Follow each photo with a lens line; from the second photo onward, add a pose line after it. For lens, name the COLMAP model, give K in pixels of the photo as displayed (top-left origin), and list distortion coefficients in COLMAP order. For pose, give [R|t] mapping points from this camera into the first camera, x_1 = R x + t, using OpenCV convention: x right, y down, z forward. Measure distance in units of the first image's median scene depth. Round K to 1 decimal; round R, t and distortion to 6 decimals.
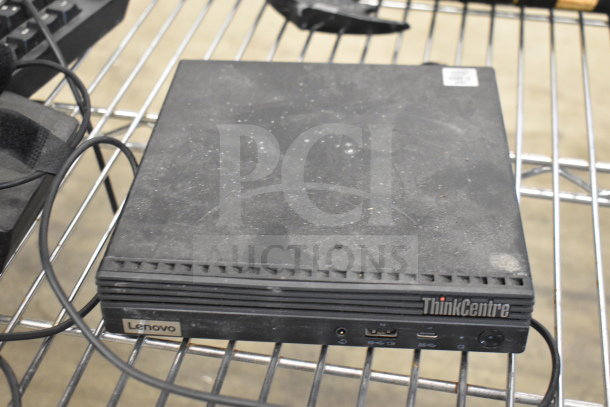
lens RADIAL K [[953.0, 0, 305.0], [0, 953.0, 203.5], [0, 0, 1]] dist [-0.019540, -0.028607]
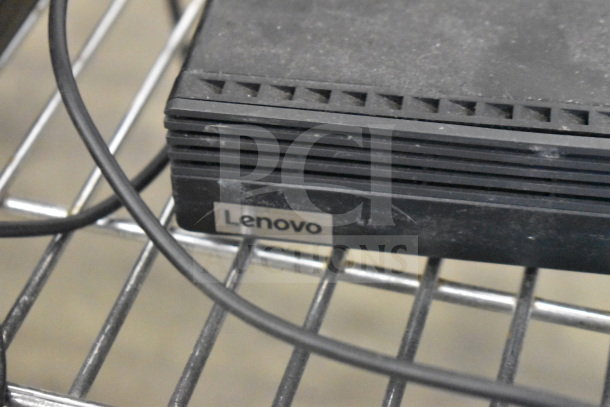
lens RADIAL K [[1446.7, 0, 305.0], [0, 1446.7, 203.5], [0, 0, 1]] dist [-0.054489, -0.022468]
pose [[0.995885, 0.047602, -0.077121, -0.088696], [-0.040644, 0.995165, 0.089408, 0.053913], [0.081004, -0.085906, 0.993005, 0.273006]]
